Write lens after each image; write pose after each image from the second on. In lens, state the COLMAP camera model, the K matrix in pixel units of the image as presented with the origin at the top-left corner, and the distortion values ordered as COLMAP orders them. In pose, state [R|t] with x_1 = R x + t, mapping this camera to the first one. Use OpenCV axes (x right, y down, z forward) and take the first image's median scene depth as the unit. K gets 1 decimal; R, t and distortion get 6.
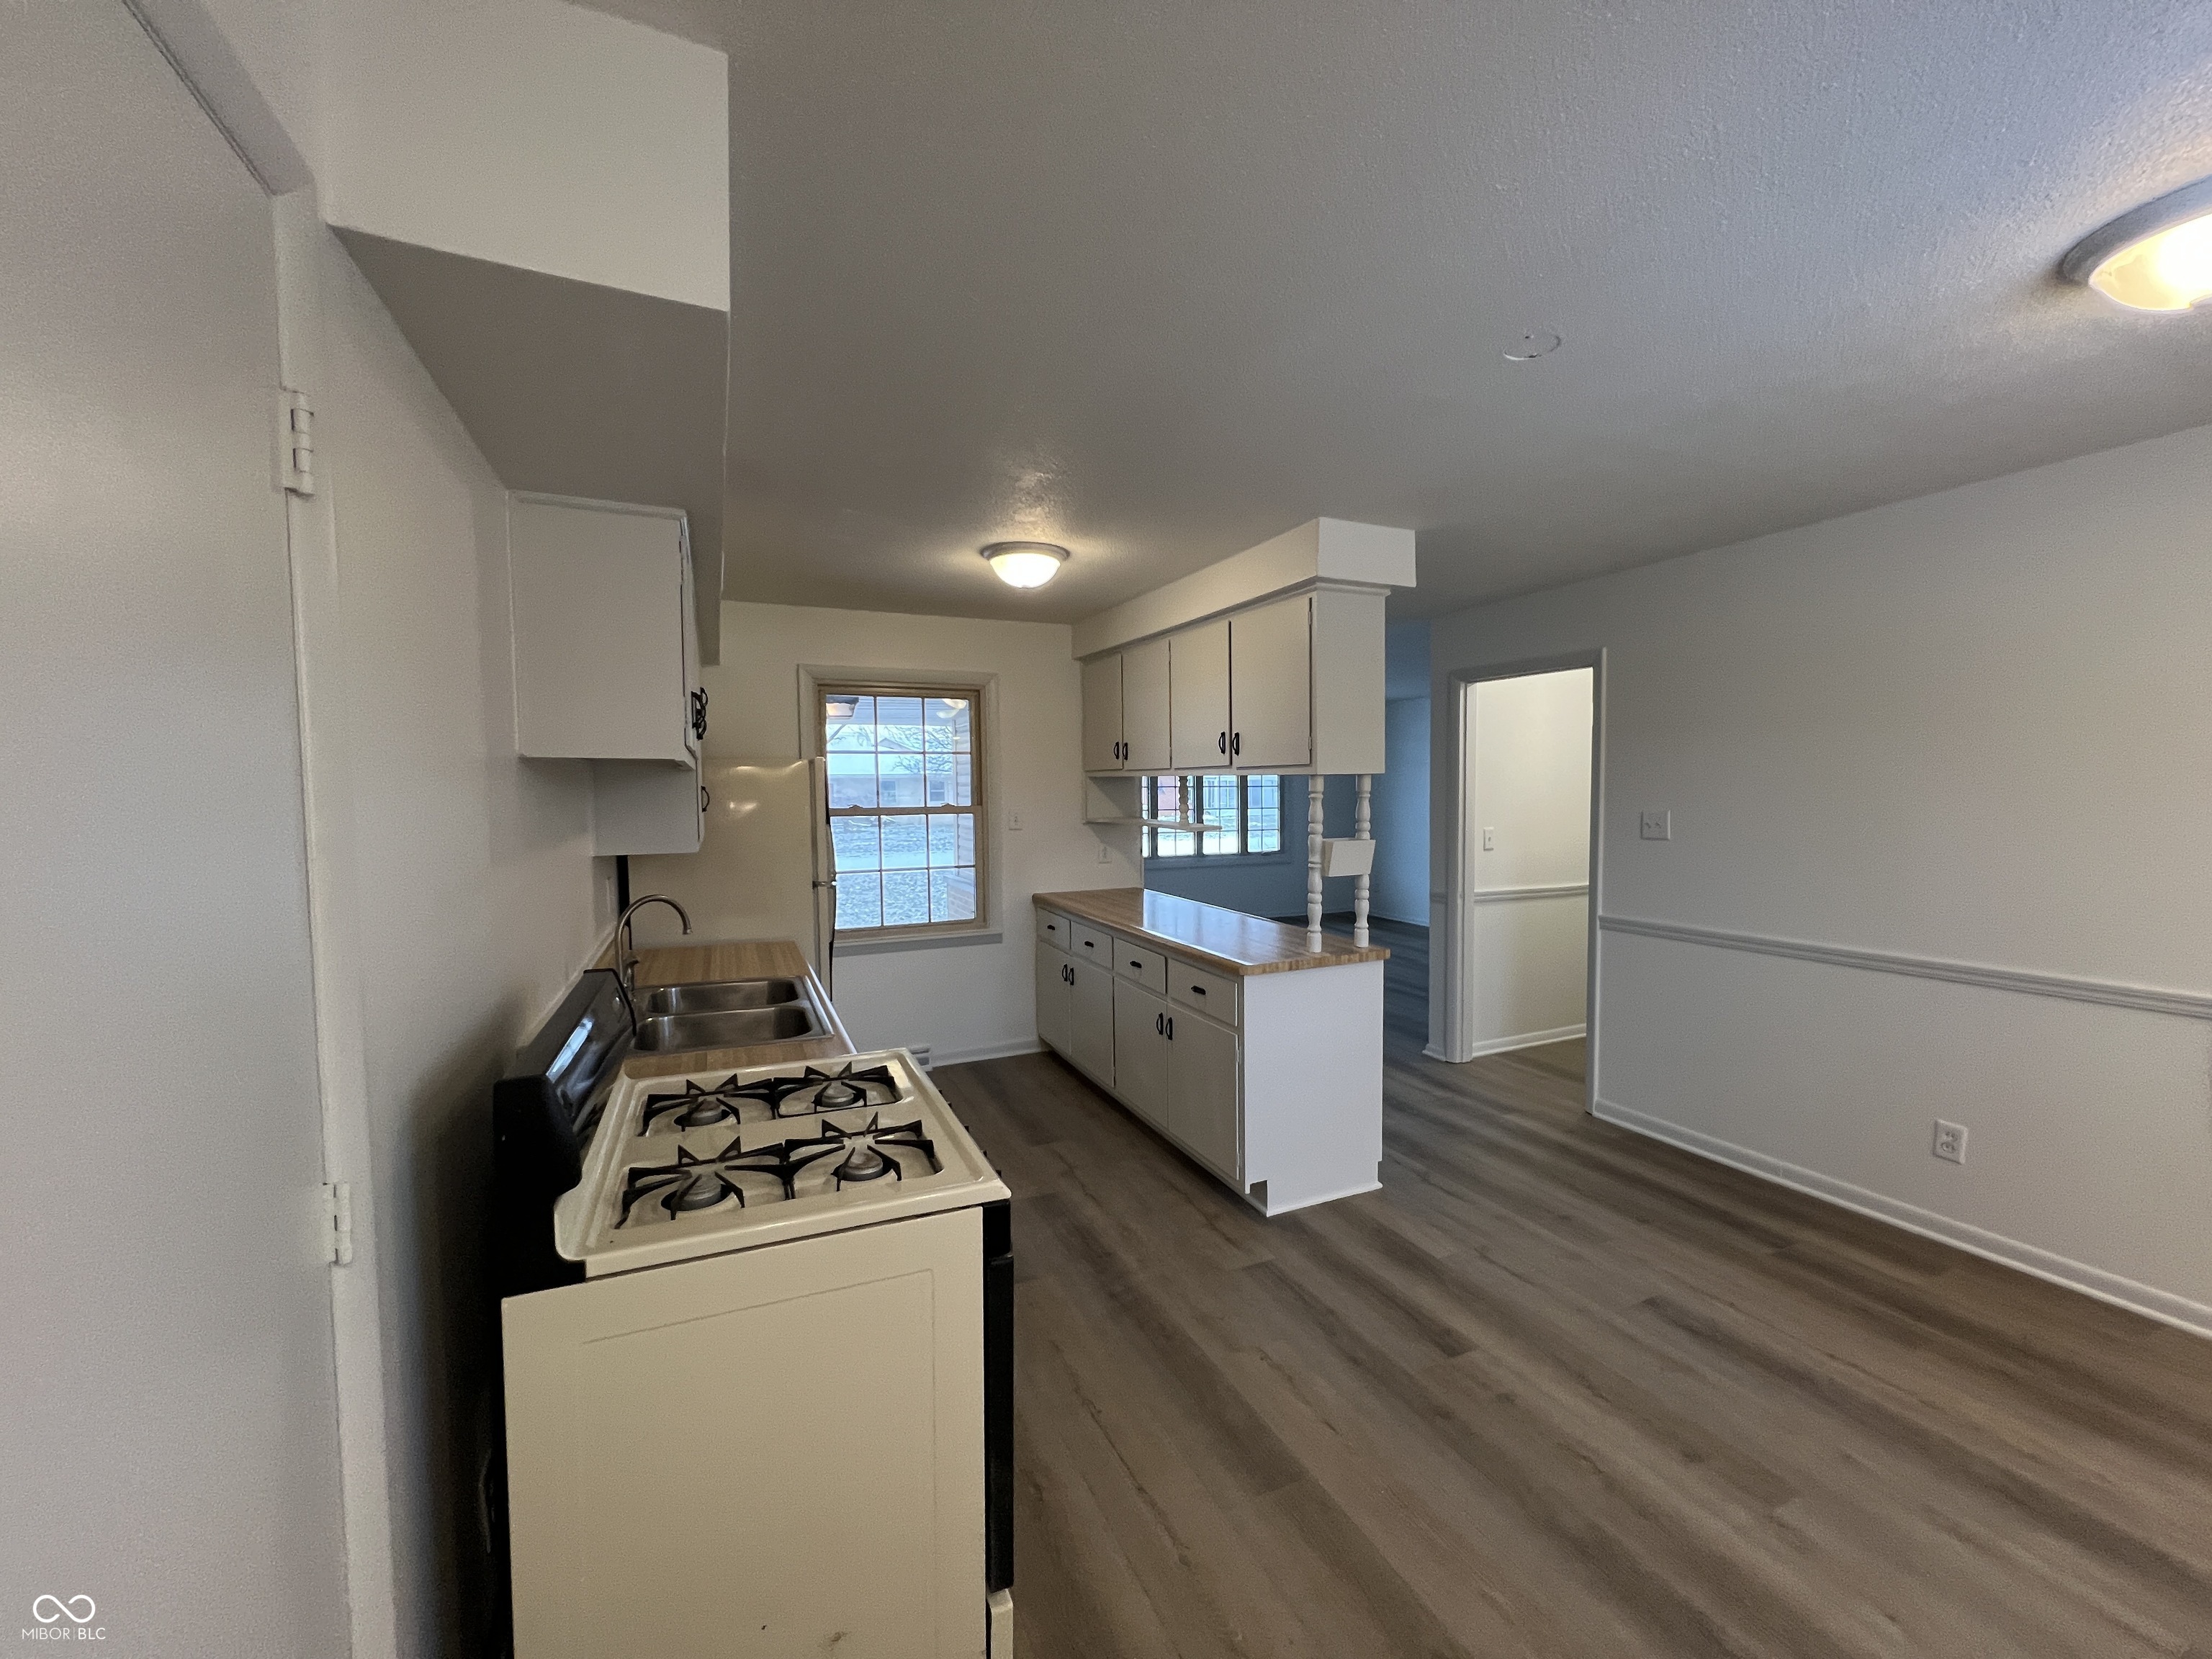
lens RADIAL K [[884.1, 0, 1106.8], [0, 884.1, 834.9], [0, 0, 1]] dist [-0.003479, 0.000194]
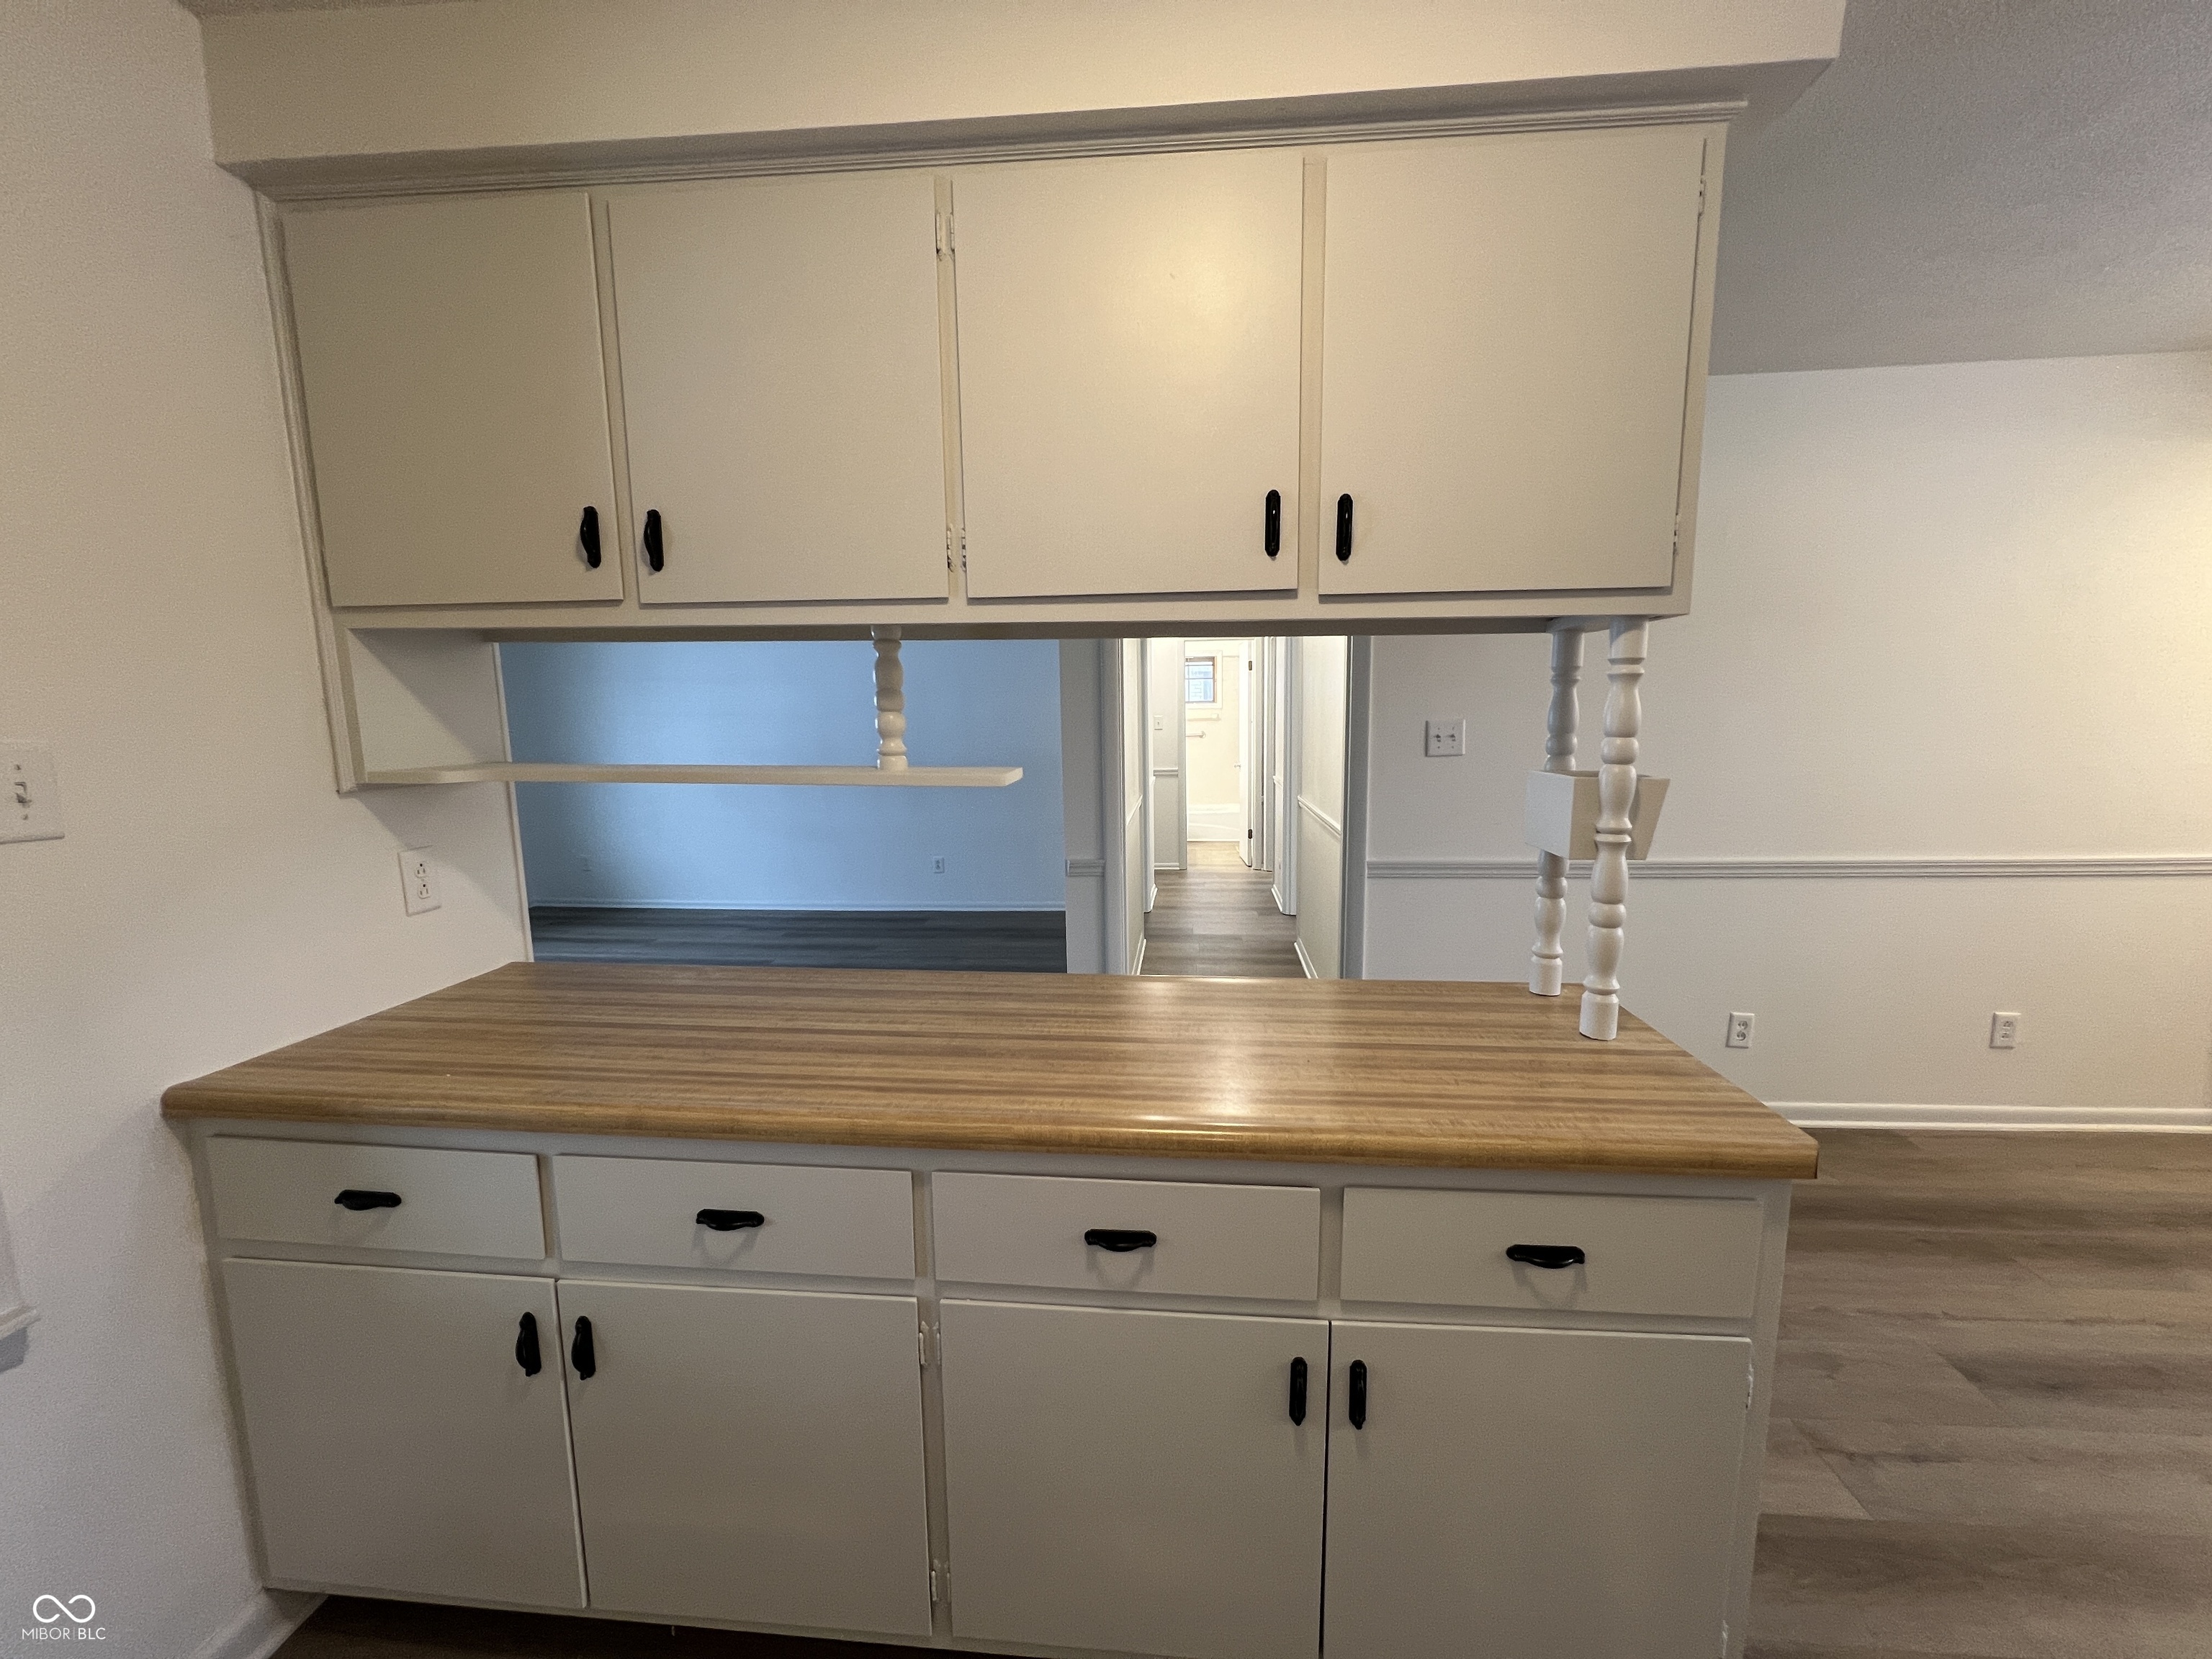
lens RADIAL K [[884.1, 0, 1122.6], [0, 884.1, 839.8], [0, 0, 1]] dist [-0.003479, 0.000194]
pose [[0.483385, -0.115989, 0.867690, -0.199655], [0.054044, 0.993247, 0.102665, -0.016436], [-0.873738, -0.002733, 0.486389, 0.815953]]
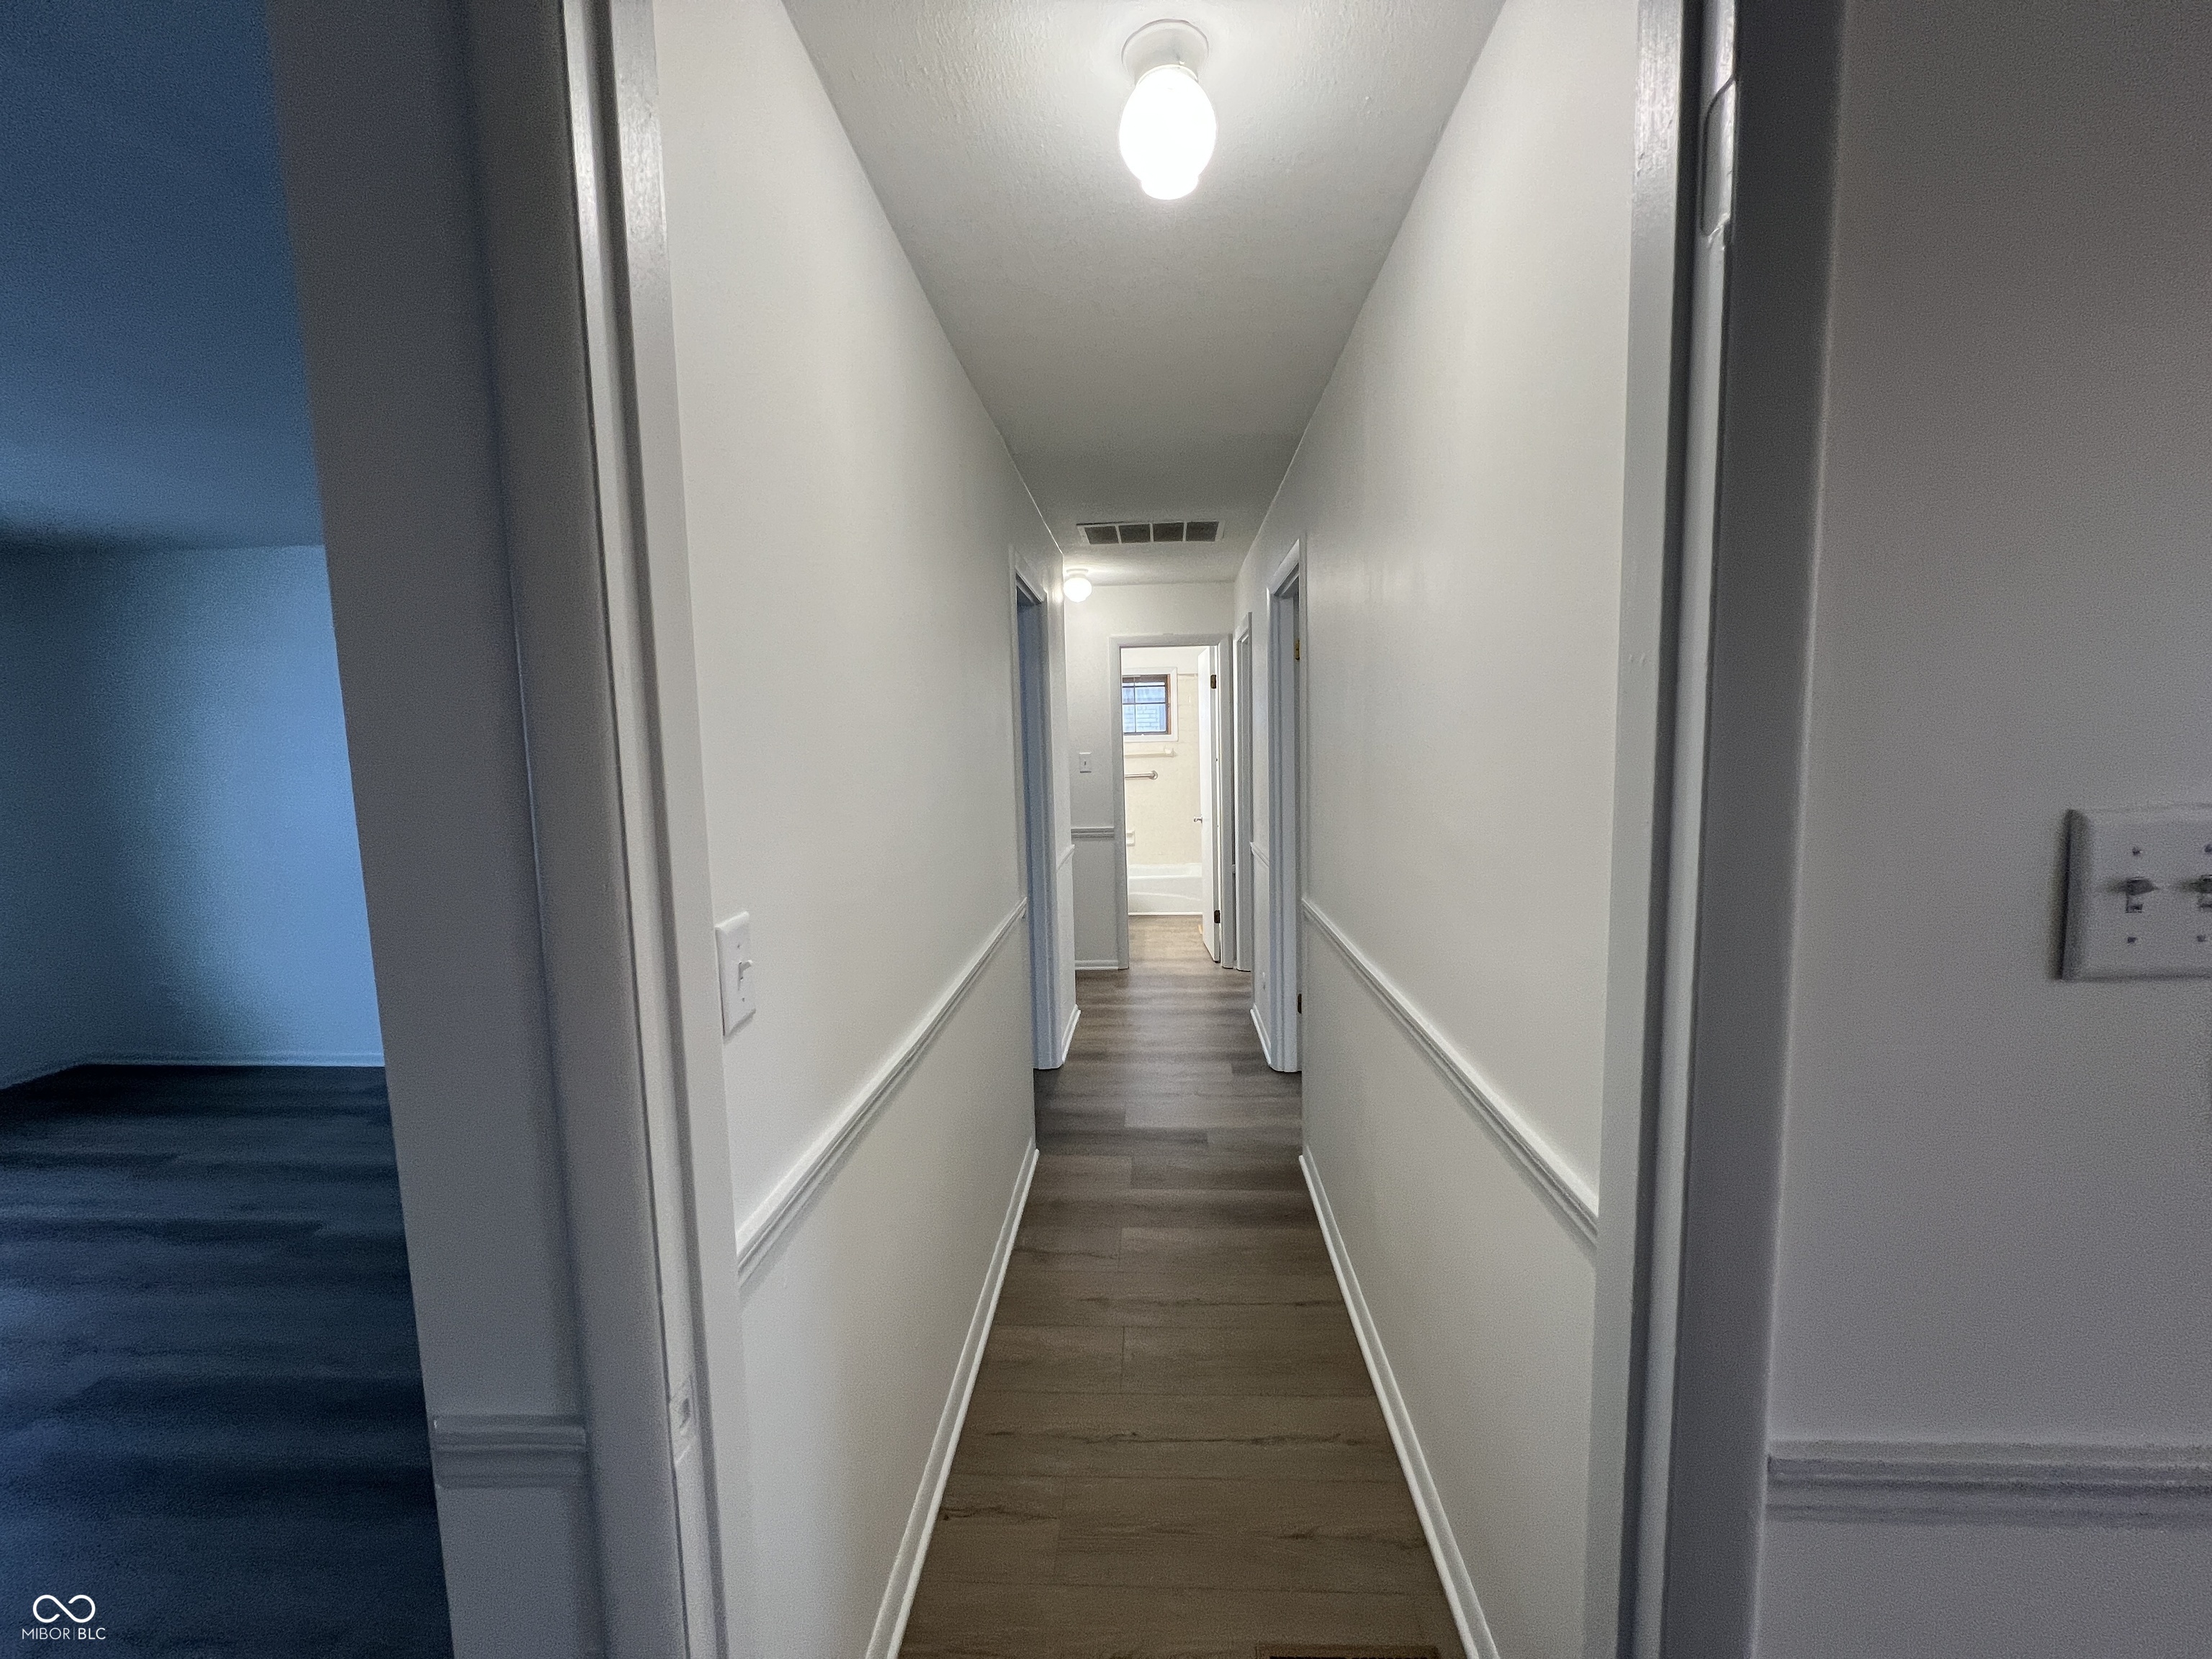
lens RADIAL K [[884.1, 0, 1106.2], [0, 884.1, 826.0], [0, 0, 1]] dist [-0.003479, 0.000194]
pose [[0.463864, -0.075934, 0.882646, 0.363865], [0.062027, 0.996659, 0.053145, -0.041612], [-0.883733, 0.030096, 0.467024, 1.030395]]
